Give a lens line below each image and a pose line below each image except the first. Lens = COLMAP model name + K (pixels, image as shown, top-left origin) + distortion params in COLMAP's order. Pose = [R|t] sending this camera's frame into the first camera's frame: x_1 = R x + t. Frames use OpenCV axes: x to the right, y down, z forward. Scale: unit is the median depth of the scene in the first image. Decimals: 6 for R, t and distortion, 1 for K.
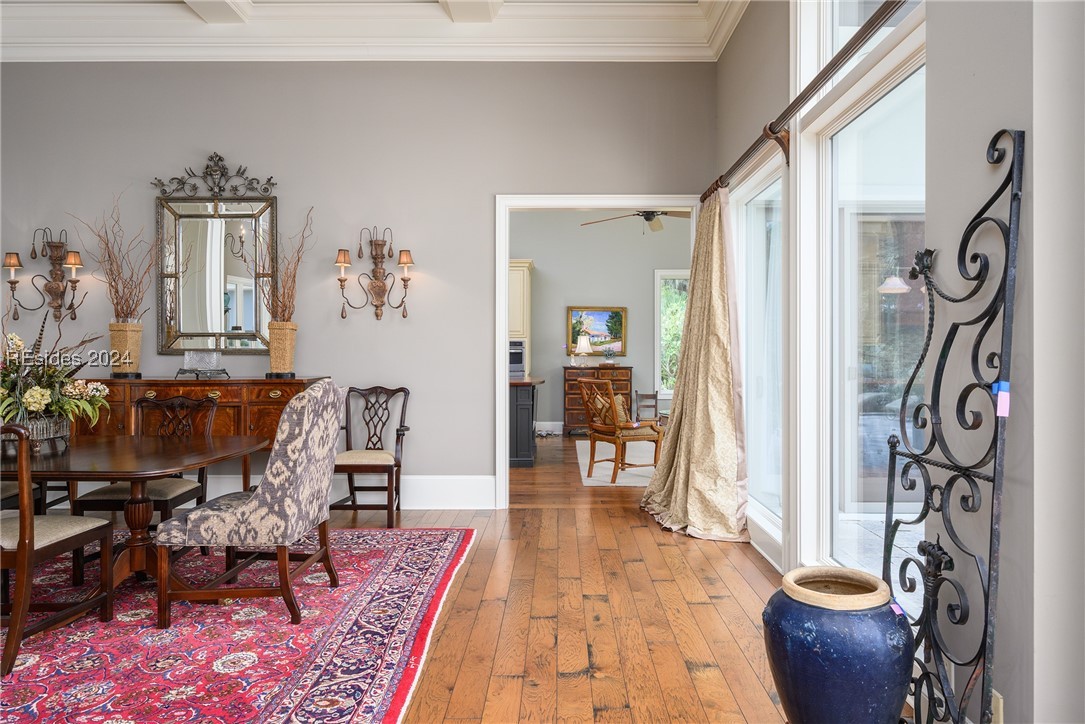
lens RADIAL K [[663.4, 0, 549.7], [0, 663.4, 352.2], [0, 0, 1]] dist [-0.006387, -0.000992]
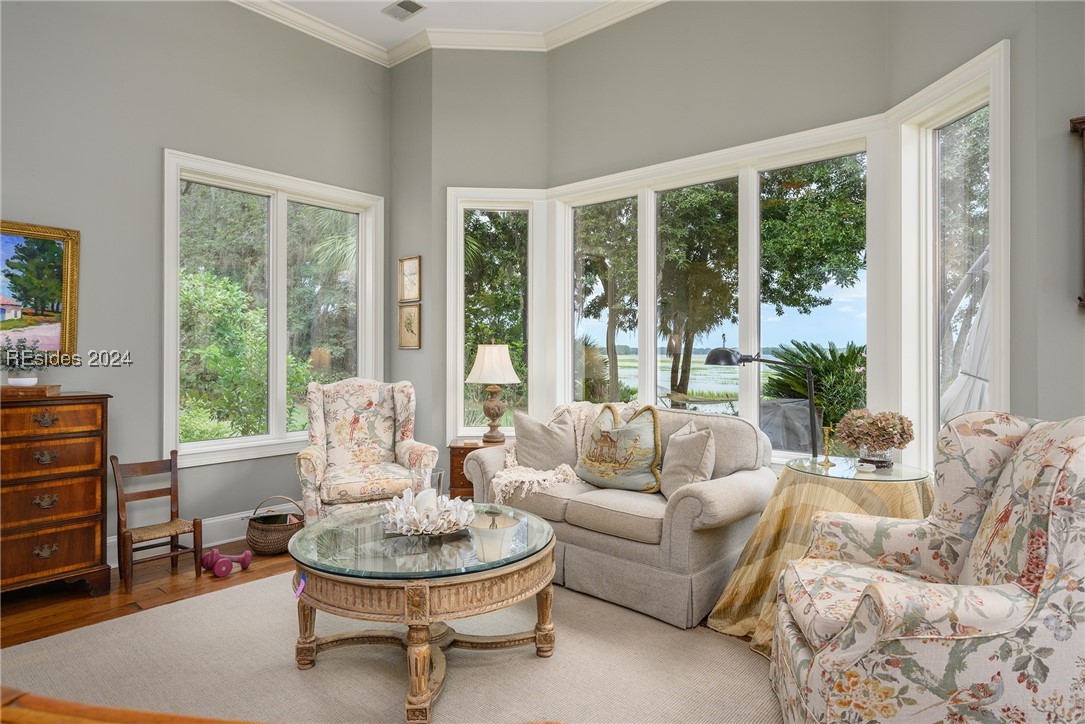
lens RADIAL K [[608.8, 0, 539.2], [0, 608.8, 352.2], [0, 0, 1]] dist [-0.006848, -0.001071]
pose [[0.638998, 0.003640, 0.769200, 0.020695], [-0.006241, 0.999980, 0.000453, -0.002309], [-0.769183, -0.005090, 0.639009, 0.591222]]
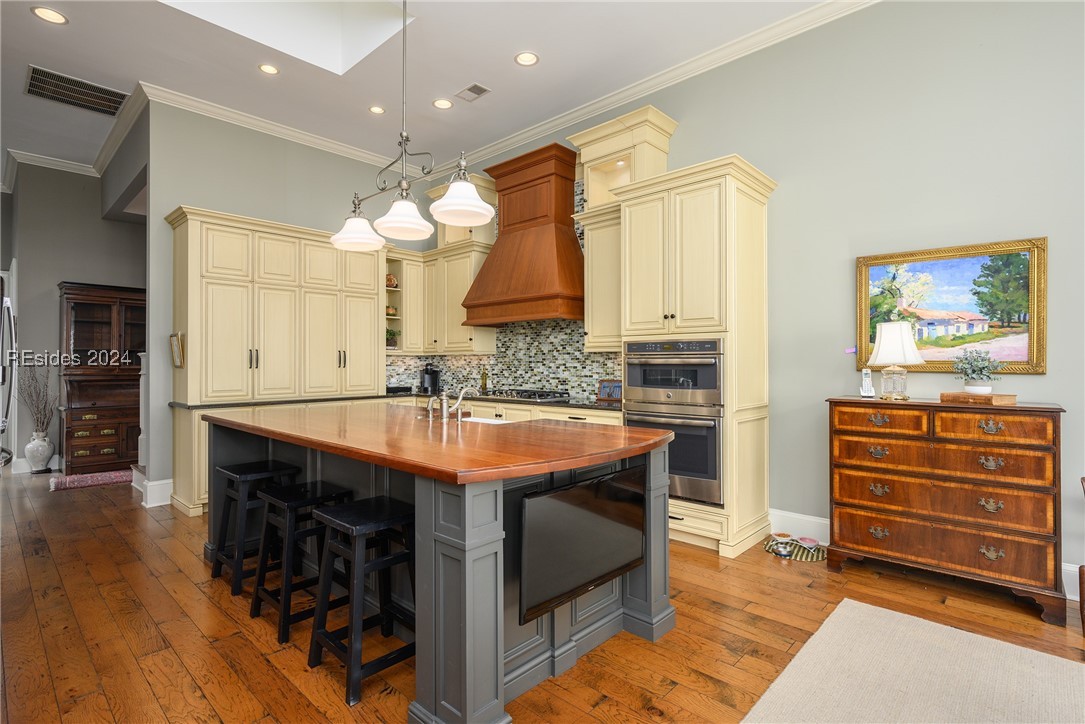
lens RADIAL K [[517.6, 0, 543.1], [0, 517.6, 359.9], [0, 0, 1]] dist [-0.006024, -0.000478]
pose [[0.740767, -0.004955, -0.671744, 0.101639], [0.003333, 0.999988, -0.003701, -0.001732], [0.671754, 0.000502, 0.740774, 0.617336]]
